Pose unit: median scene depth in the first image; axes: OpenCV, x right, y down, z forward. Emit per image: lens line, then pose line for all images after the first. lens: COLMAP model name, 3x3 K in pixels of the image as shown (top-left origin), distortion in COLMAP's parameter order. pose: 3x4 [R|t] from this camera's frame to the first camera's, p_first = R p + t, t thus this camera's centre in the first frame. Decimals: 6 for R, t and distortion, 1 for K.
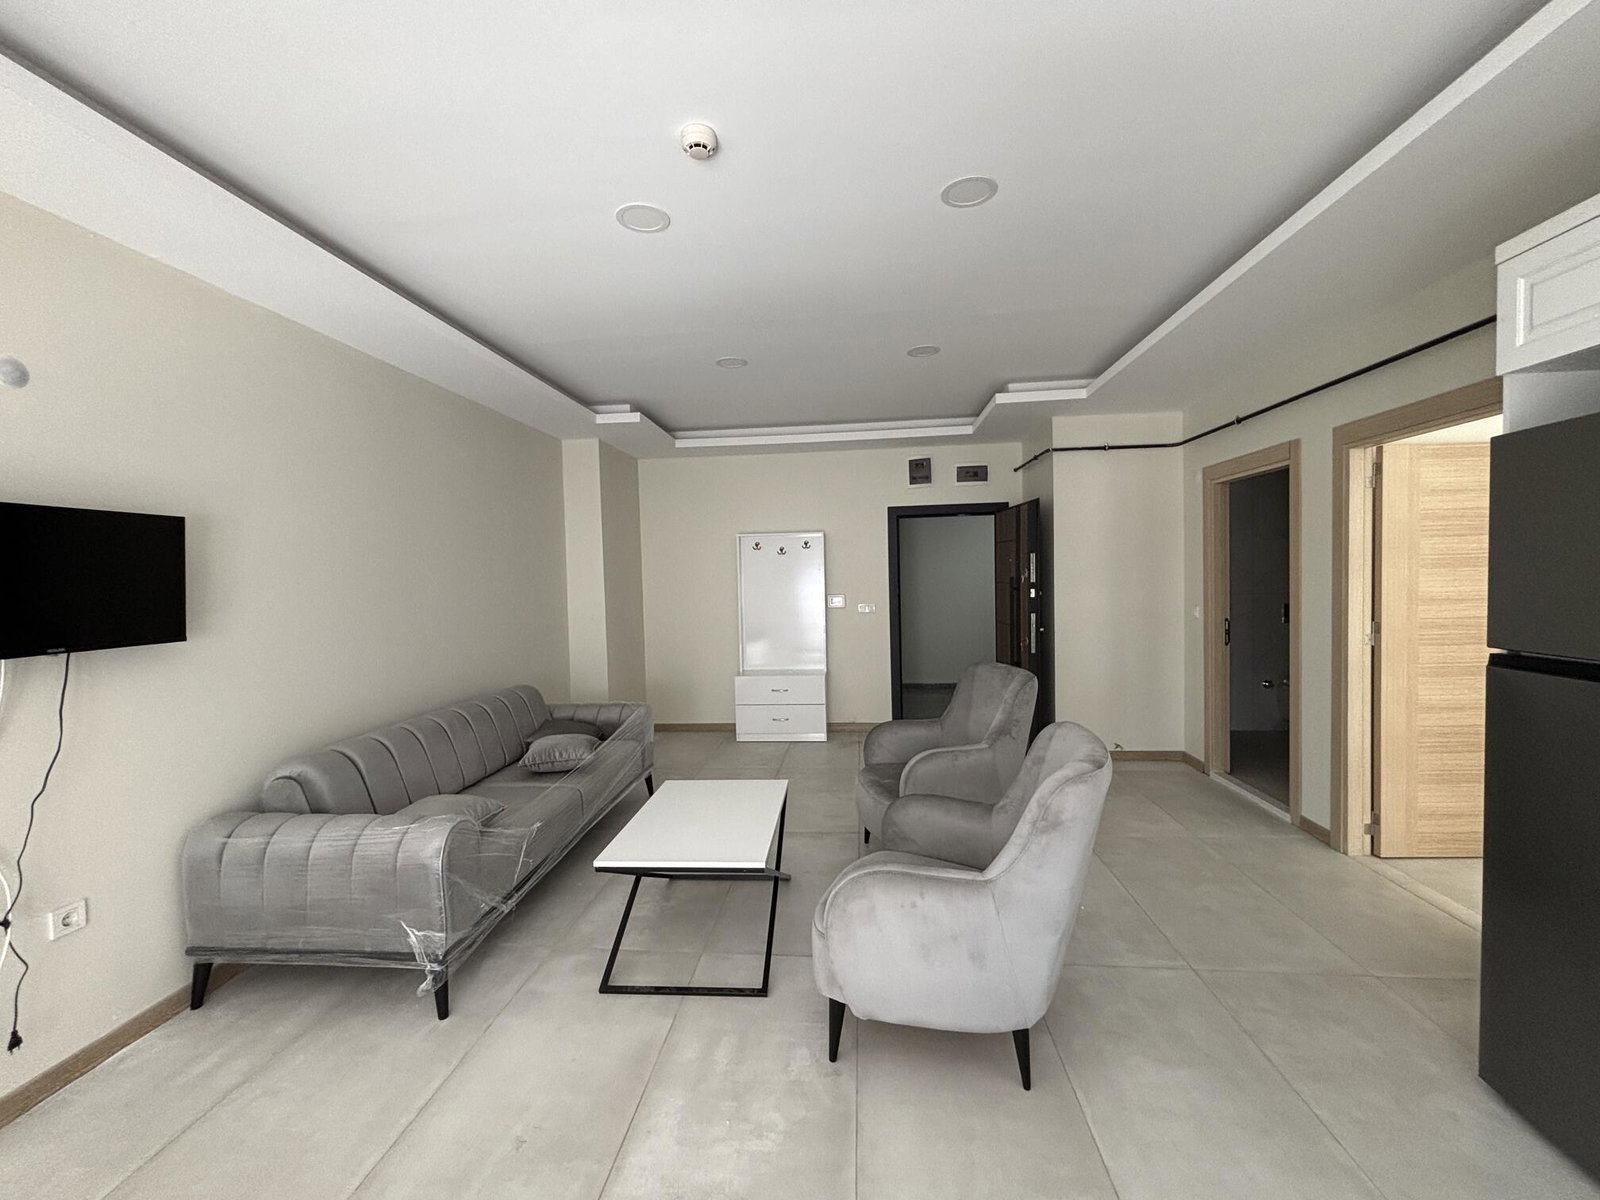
lens RADIAL K [[644.8, 0, 800.0], [0, 644.8, 600.0], [0, 0, 1]] dist [0.001884, -0.000242]
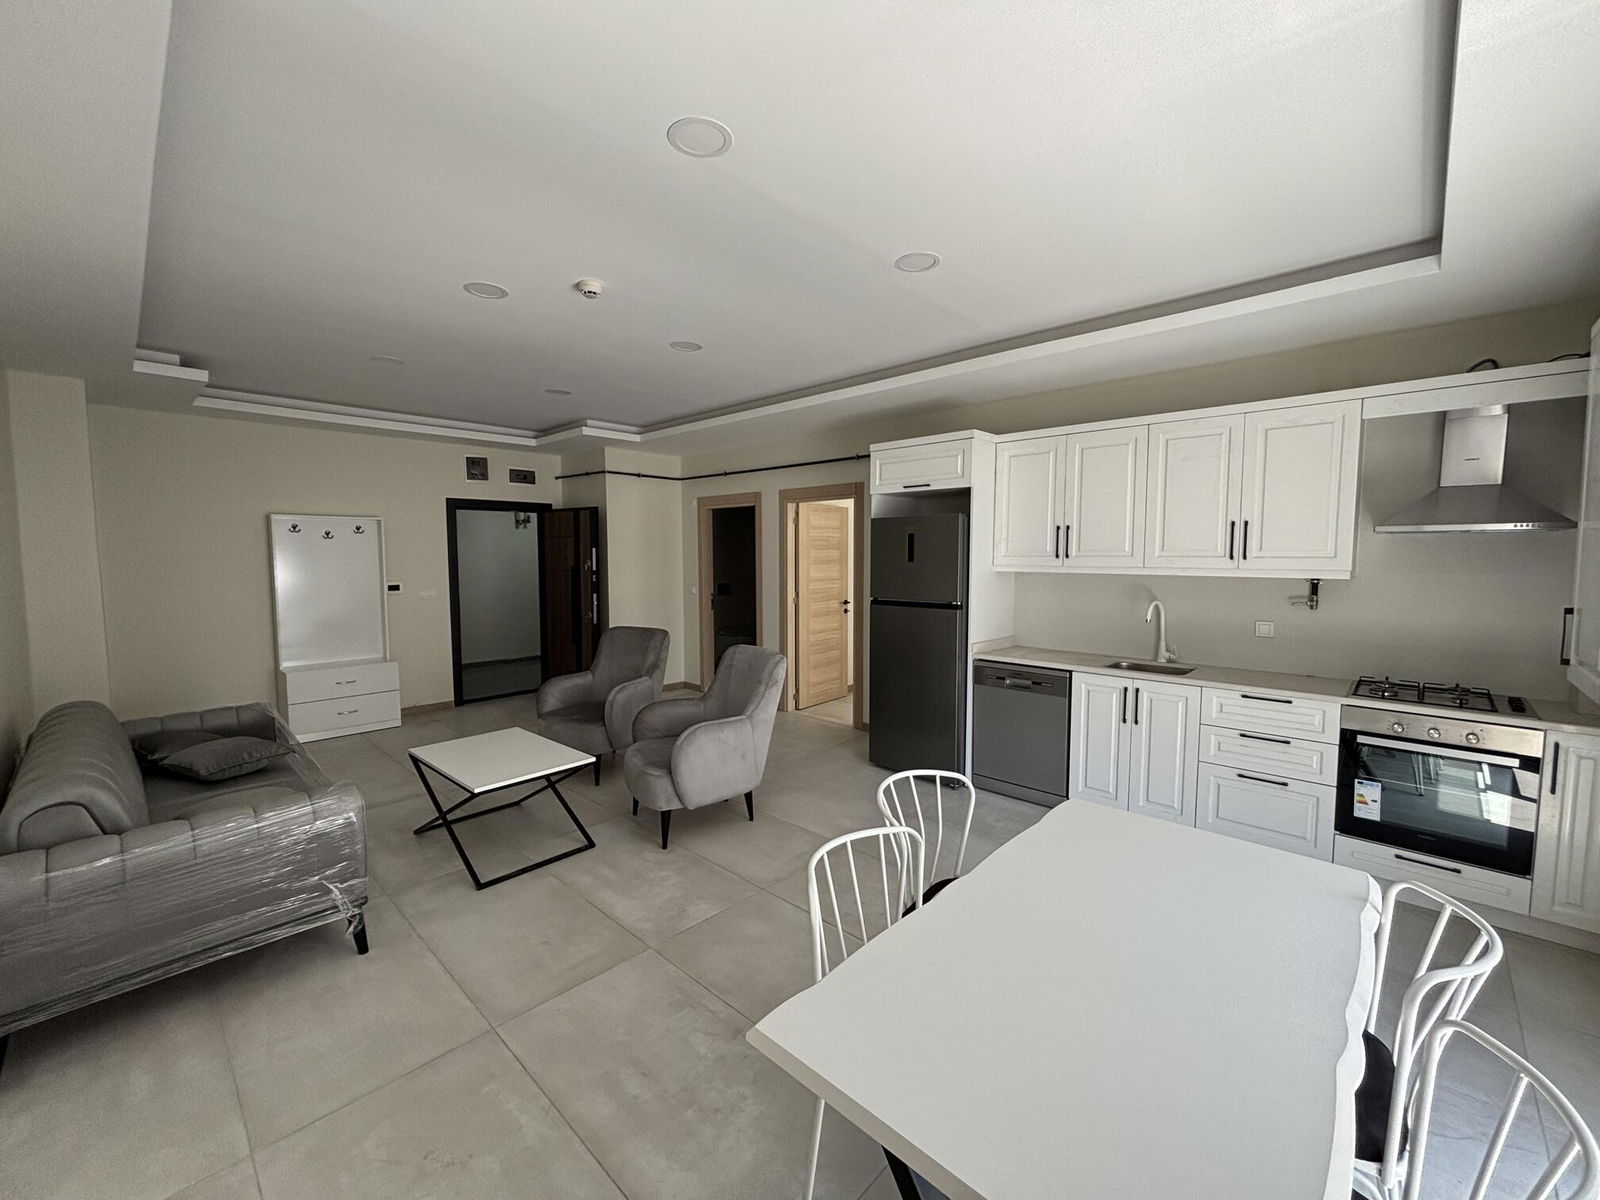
lens RADIAL K [[644.8, 0, 800.0], [0, 644.8, 600.0], [0, 0, 1]] dist [0.001884, -0.000242]
pose [[0.607178, -0.032967, 0.793881, -0.623859], [0.015072, 0.999437, 0.029976, 0.000638], [-0.794423, -0.006235, 0.607333, -0.193110]]
